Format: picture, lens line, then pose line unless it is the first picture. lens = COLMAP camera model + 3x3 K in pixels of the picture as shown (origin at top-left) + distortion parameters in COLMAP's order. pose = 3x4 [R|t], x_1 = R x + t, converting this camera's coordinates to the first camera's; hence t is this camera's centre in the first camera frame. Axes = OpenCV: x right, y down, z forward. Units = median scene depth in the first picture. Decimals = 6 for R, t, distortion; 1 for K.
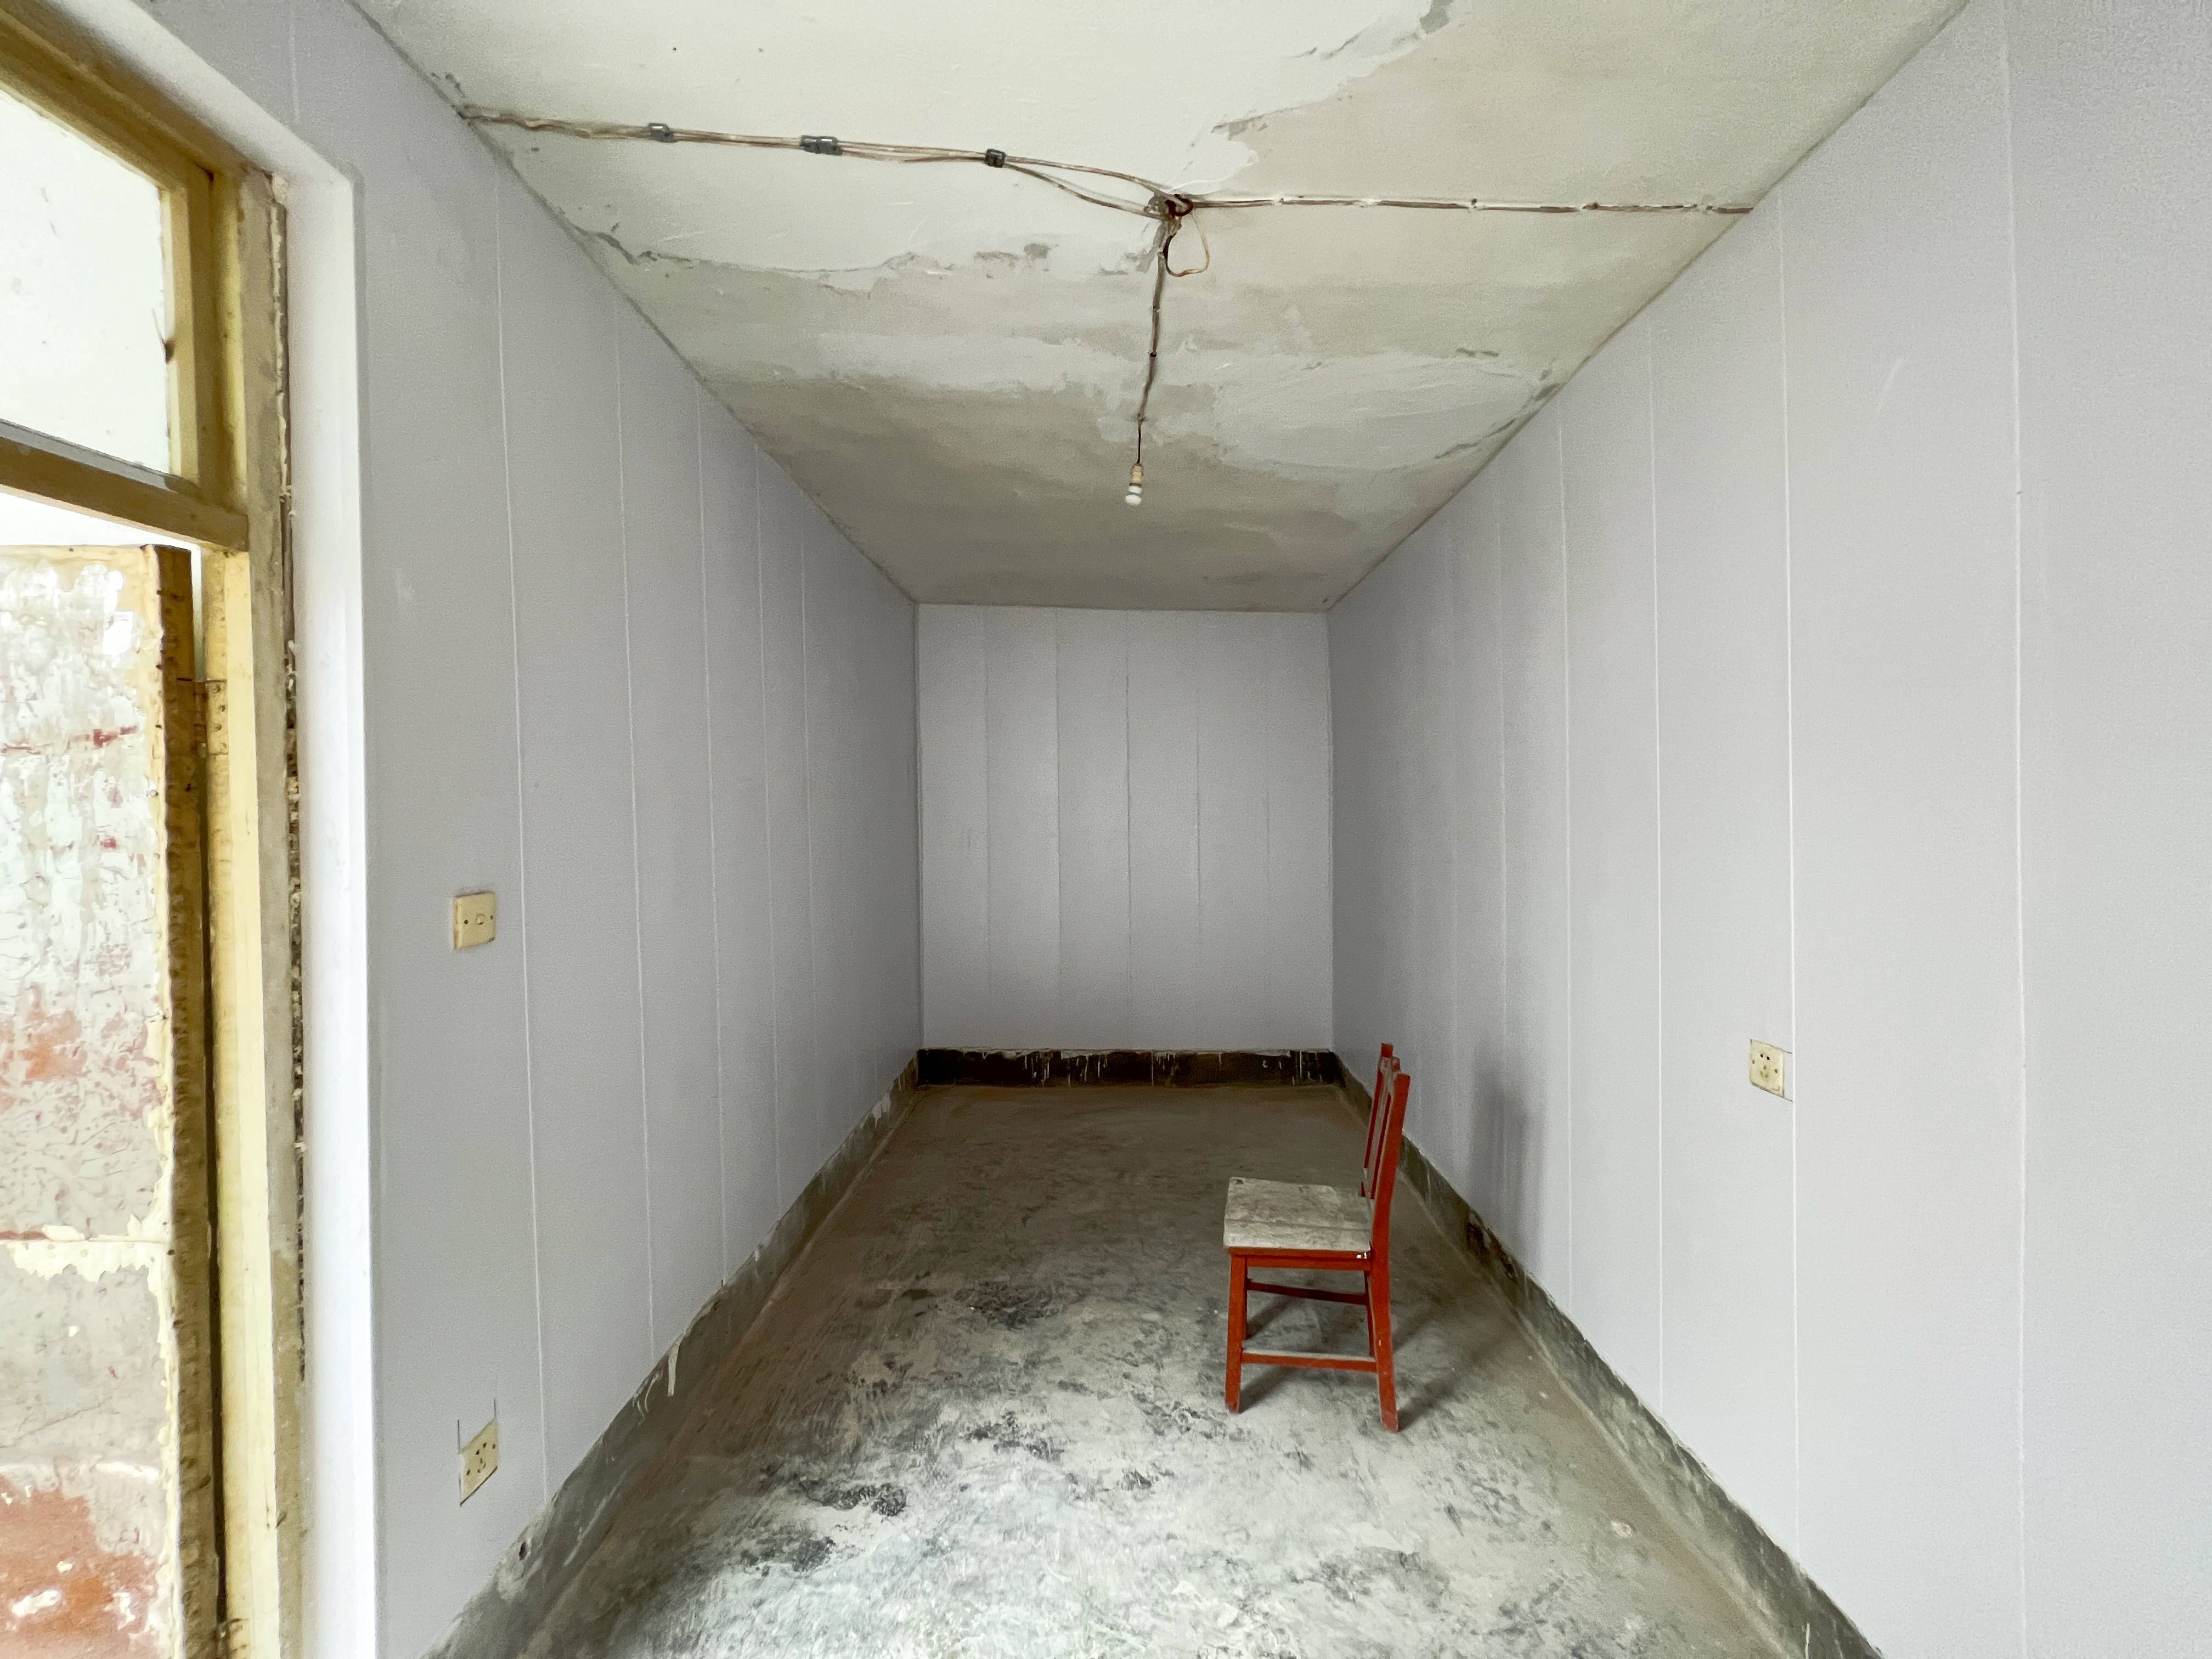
lens RADIAL K [[892.2, 0, 1105.9], [0, 892.2, 822.7], [0, 0, 1]] dist [-0.000260, -0.000061]
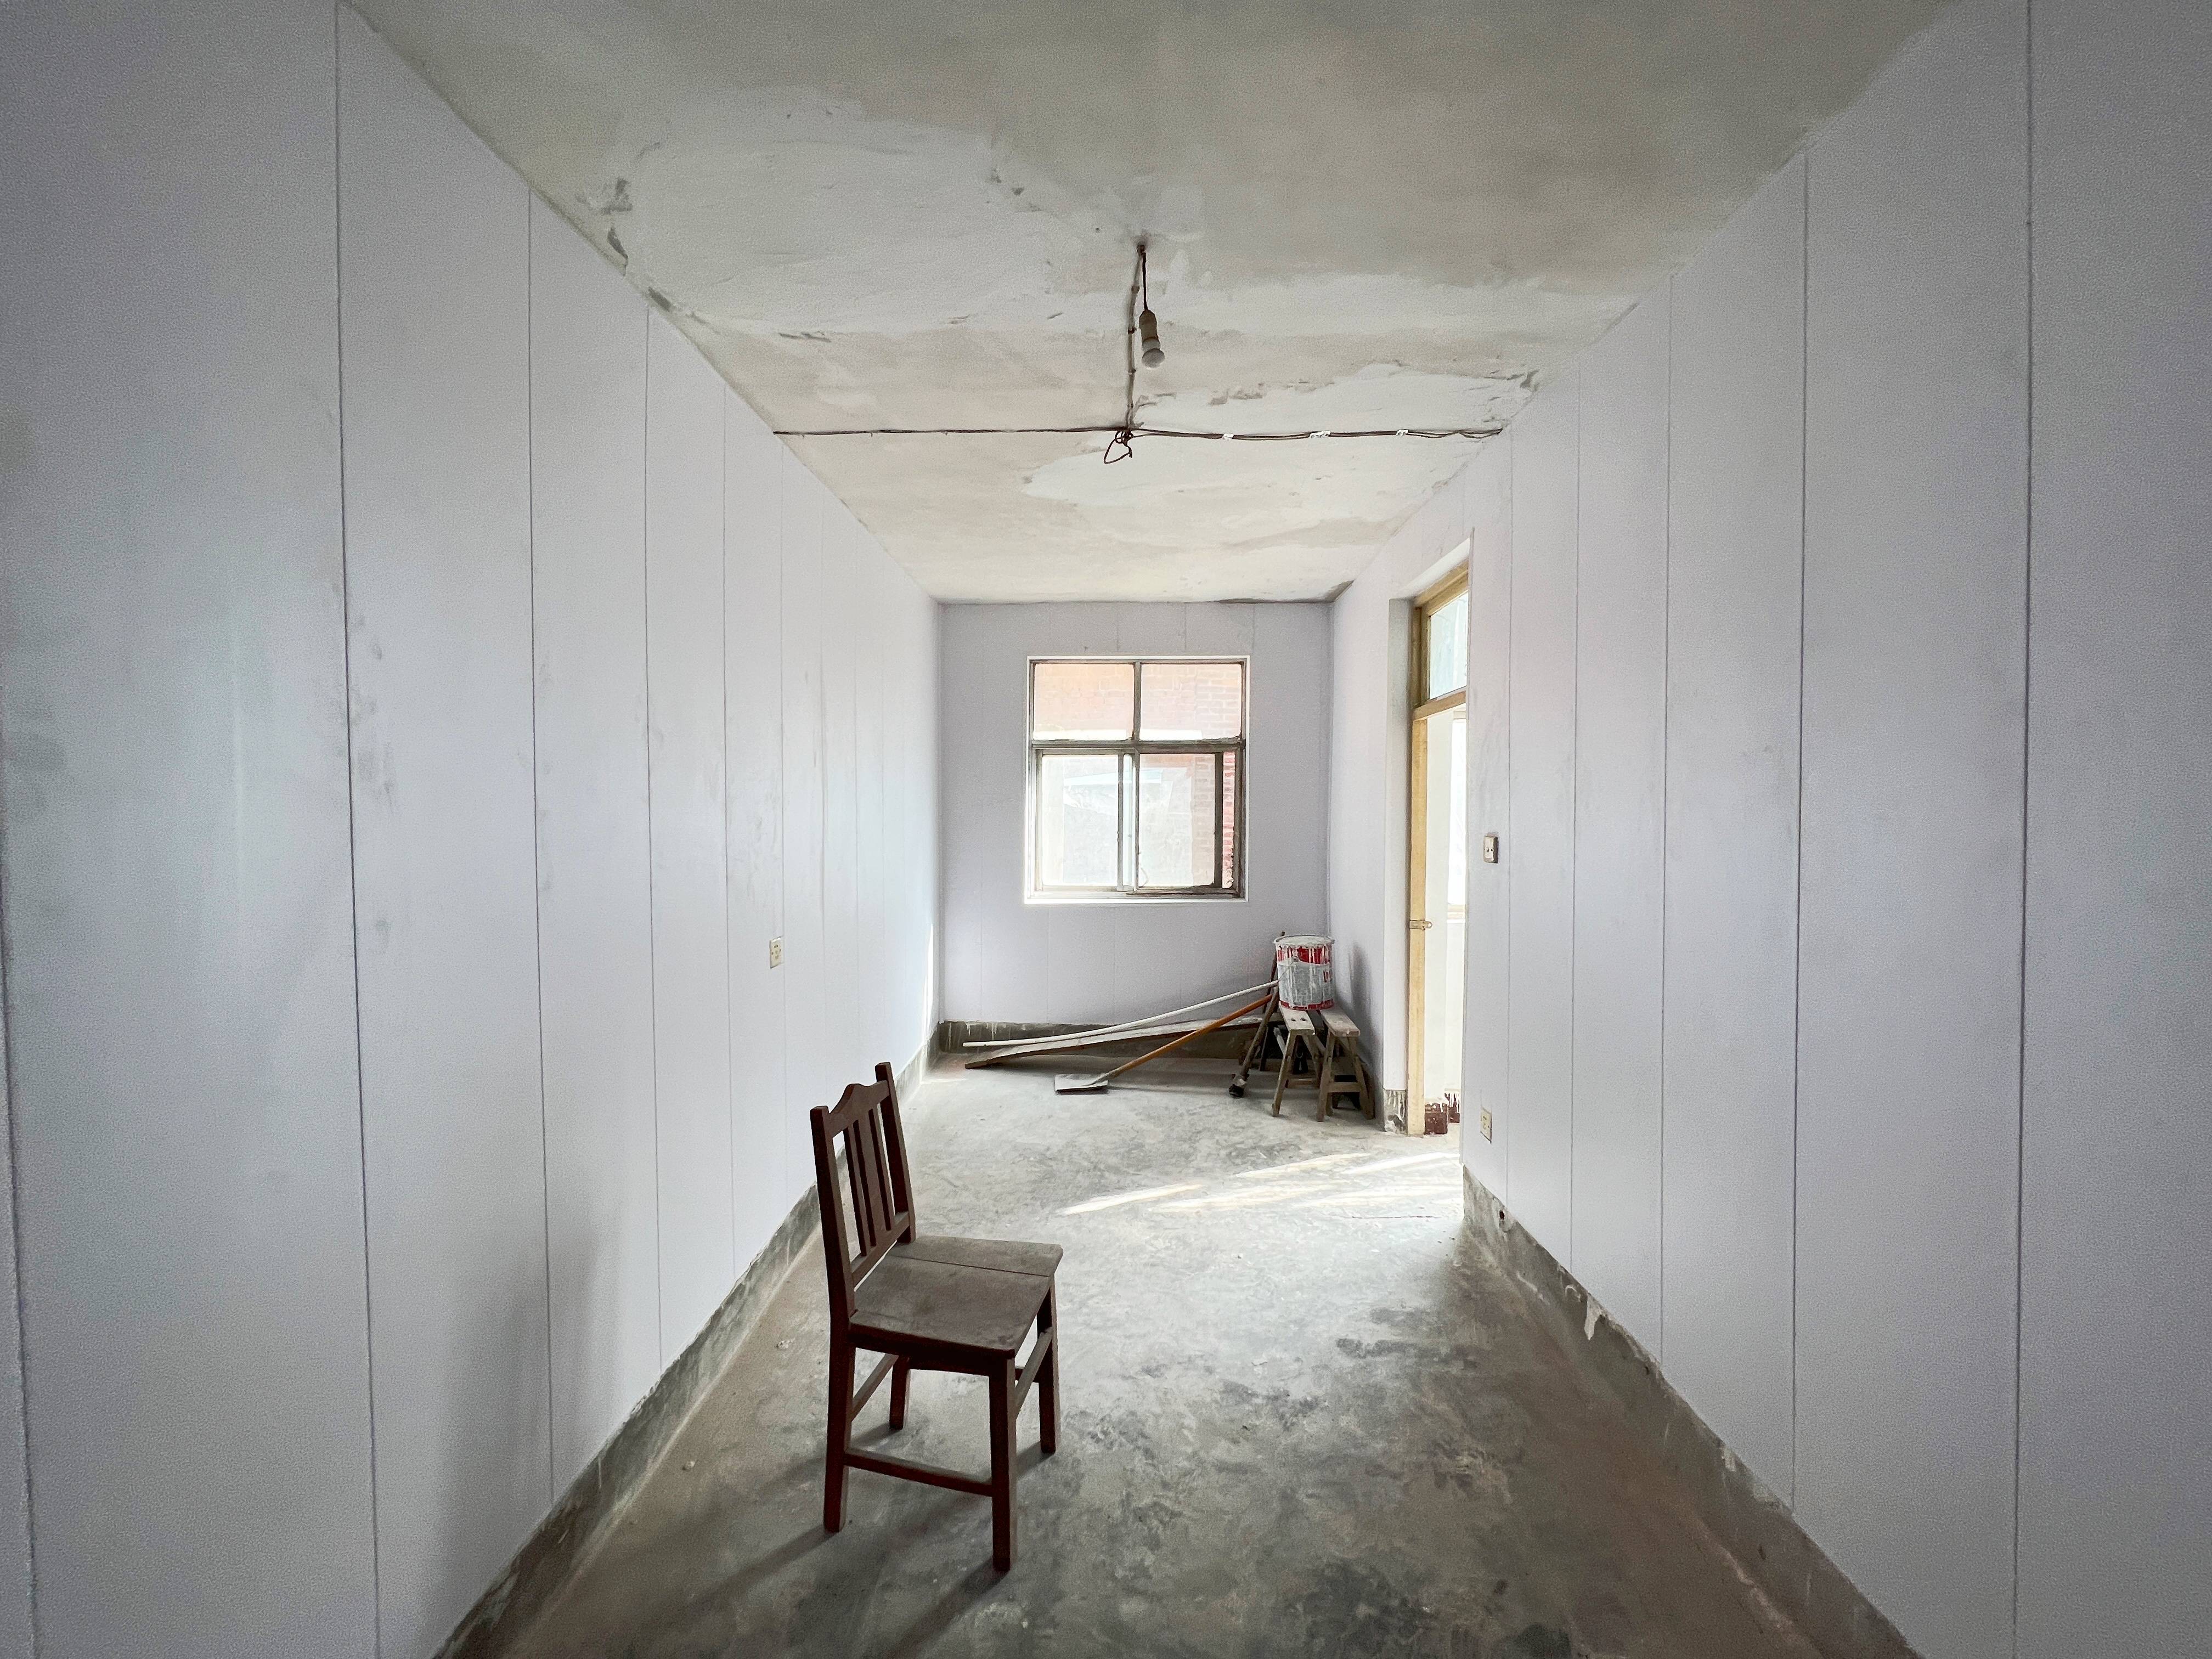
lens RADIAL K [[892.2, 0, 1099.3], [0, 892.2, 820.1], [0, 0, 1]] dist [-0.000260, -0.000061]
pose [[-0.999769, 0.007407, 0.020171, 0.071788], [0.008058, 0.999444, 0.032368, -0.019085], [-0.019920, 0.032523, -0.999272, 1.999412]]
